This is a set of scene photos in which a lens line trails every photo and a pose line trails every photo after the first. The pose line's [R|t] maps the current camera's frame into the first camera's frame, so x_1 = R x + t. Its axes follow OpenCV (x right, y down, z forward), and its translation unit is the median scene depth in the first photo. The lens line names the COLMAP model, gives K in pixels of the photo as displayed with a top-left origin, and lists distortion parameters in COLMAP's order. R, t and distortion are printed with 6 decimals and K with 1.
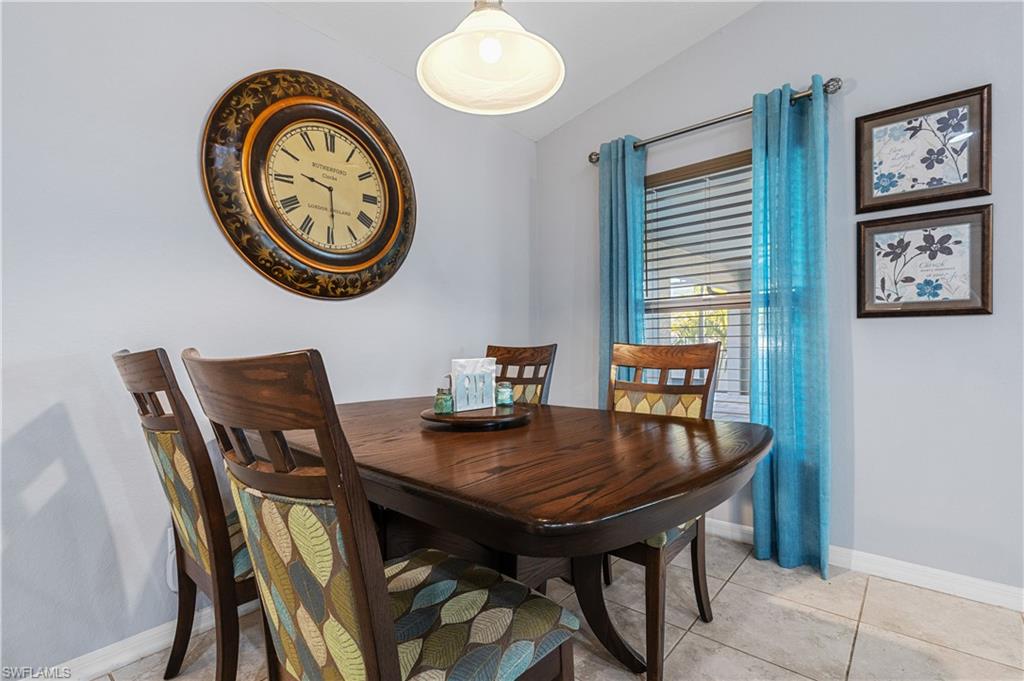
lens RADIAL K [[460.5, 0, 513.9], [0, 460.5, 345.8], [0, 0, 1]] dist [0.010266, -0.001954]
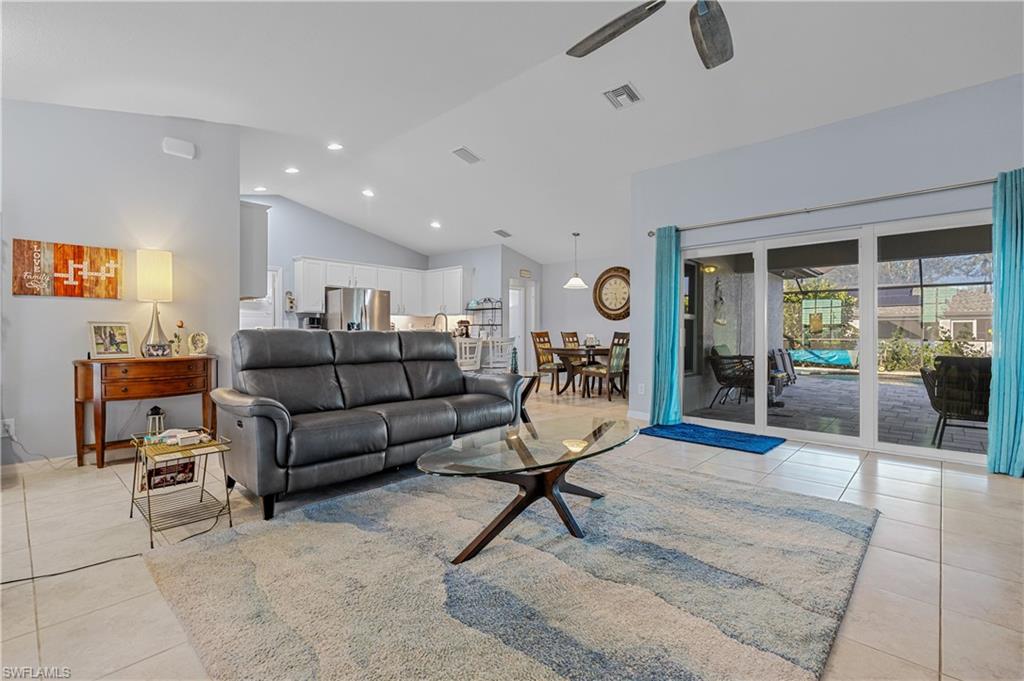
lens RADIAL K [[460.5, 0, 508.8], [0, 460.5, 329.2], [0, 0, 1]] dist [0.010266, -0.001954]
pose [[-0.027741, 0.005575, -0.999600, 3.700527], [-0.010671, 0.999926, 0.005873, -0.038976], [0.999558, 0.010830, -0.027680, 0.175732]]
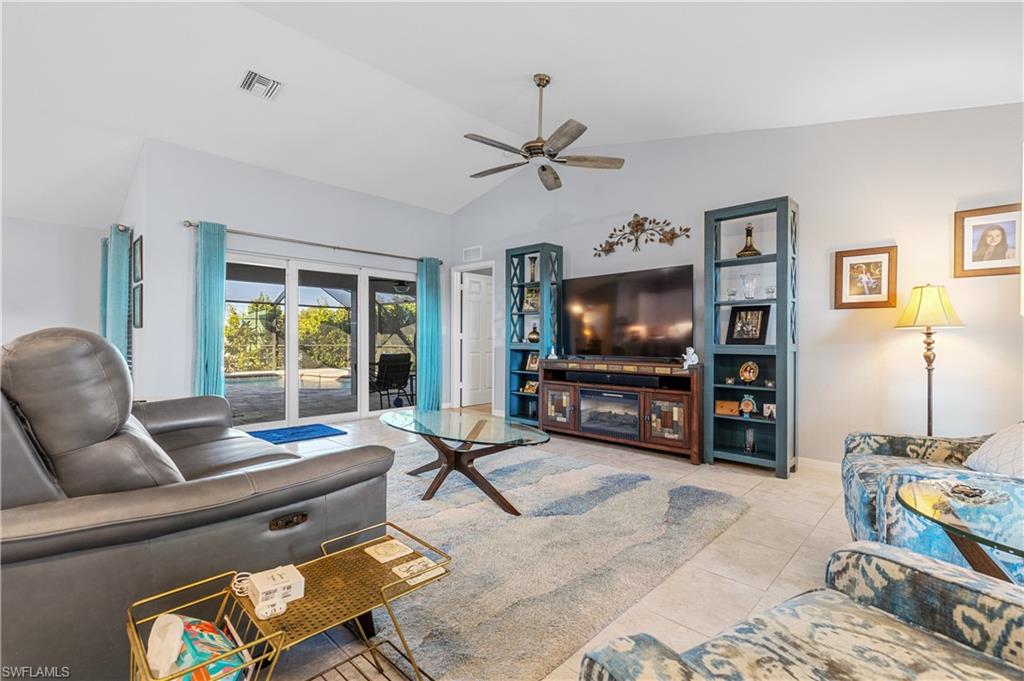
lens RADIAL K [[460.5, 0, 513.9], [0, 460.5, 337.8], [0, 0, 1]] dist [0.010266, -0.001954]
pose [[0.998909, 0.017062, -0.043464, 2.768395], [-0.017764, 0.999717, -0.015811, -0.010942], [0.043182, 0.016566, 0.998930, -1.247868]]
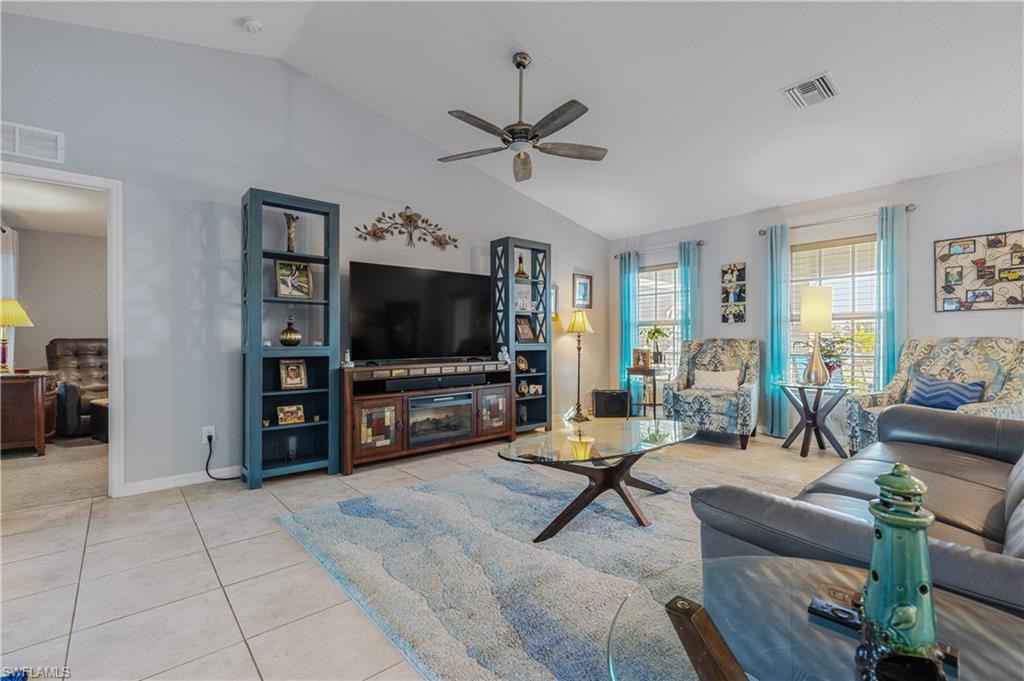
lens RADIAL K [[460.5, 0, 513.8], [0, 460.5, 337.6], [0, 0, 1]] dist [0.010266, -0.001954]
pose [[0.134538, 0.016874, 0.990765, 1.169403], [0.014876, 0.999708, -0.019046, -0.013660], [-0.990797, 0.017301, 0.134248, 0.329646]]
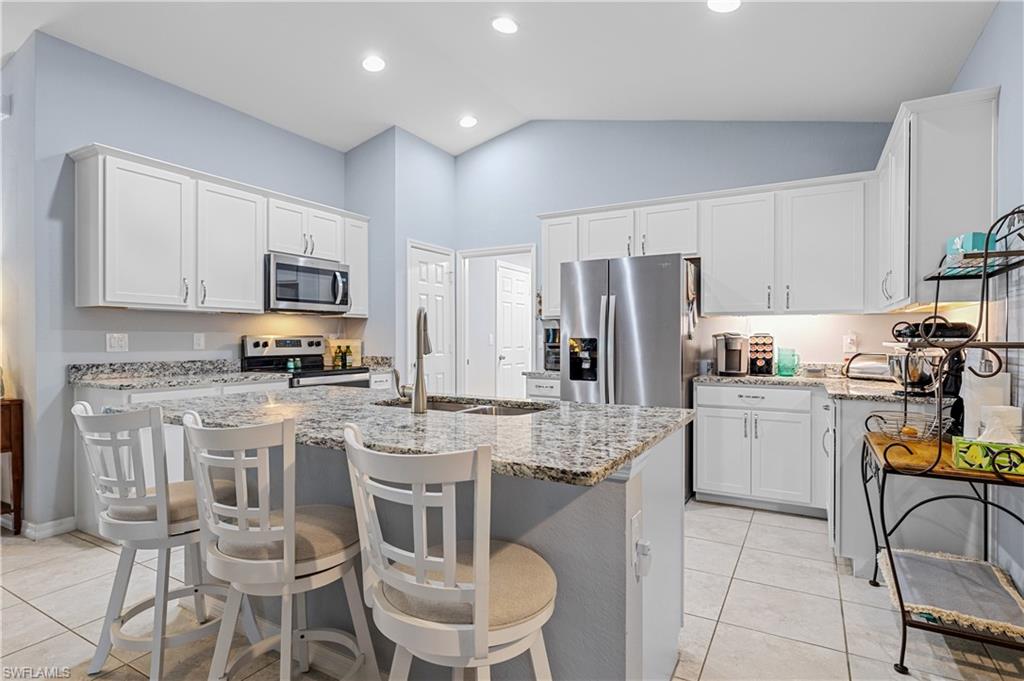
lens RADIAL K [[522.6, 0, 515.0], [0, 522.6, 341.9], [0, 0, 1]] dist [-0.001174, 0.002536]
pose [[-0.978273, 0.013662, -0.206870, 0.524091], [0.010267, 0.999795, 0.017474, -0.080672], [0.207066, 0.014971, -0.978212, 0.617749]]
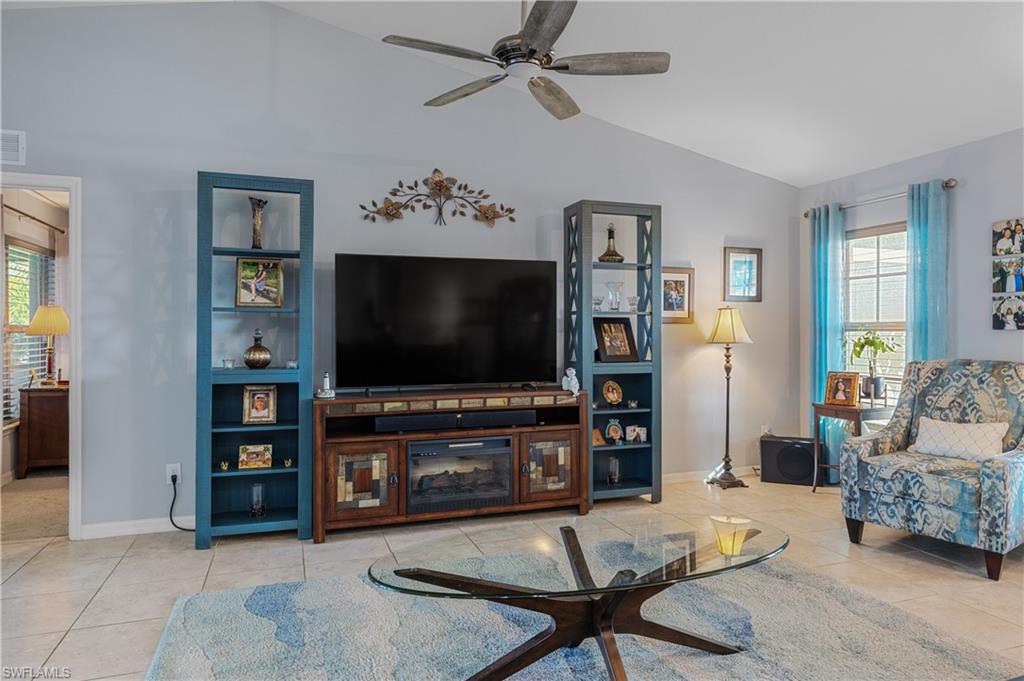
lens RADIAL K [[646.0, 0, 514.2], [0, 646.0, 326.7], [0, 0, 1]] dist [0.007800, -0.005311]
pose [[0.486090, 0.019107, 0.873700, 1.488160], [0.004321, 0.999696, -0.024266, -0.098429], [-0.873898, 0.015571, 0.485860, -0.176736]]
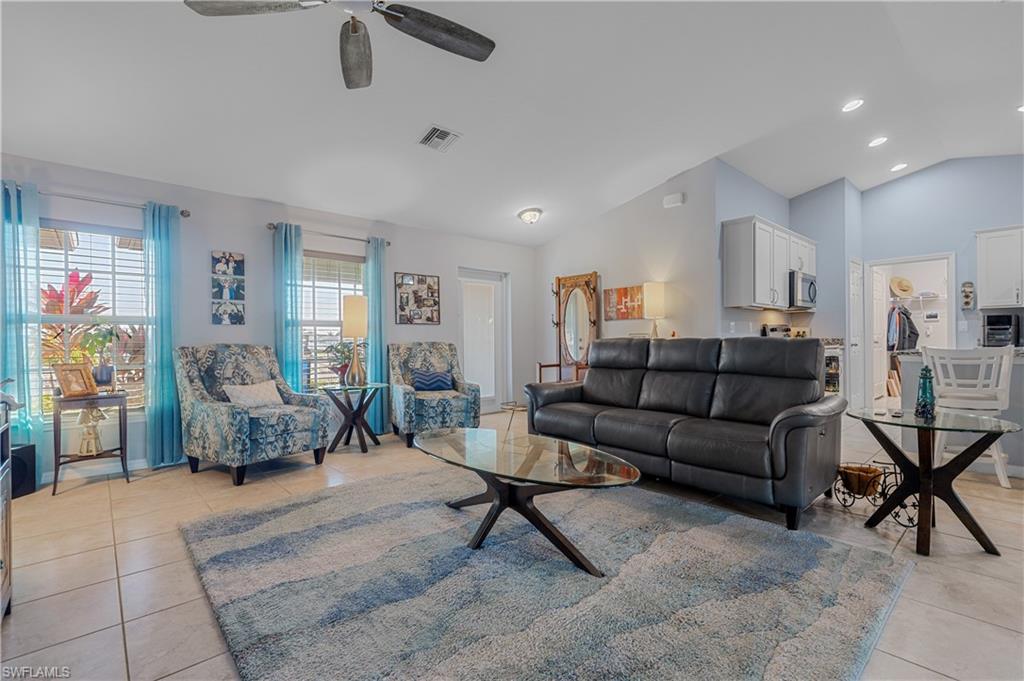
lens RADIAL K [[460.5, 0, 515.8], [0, 460.5, 343.1], [0, 0, 1]] dist [0.010266, -0.001954]
pose [[-0.993838, 0.022953, 0.108440, 2.363914], [0.024635, 0.999596, 0.014199, -0.041853], [-0.108070, 0.016783, -0.994002, 1.409510]]
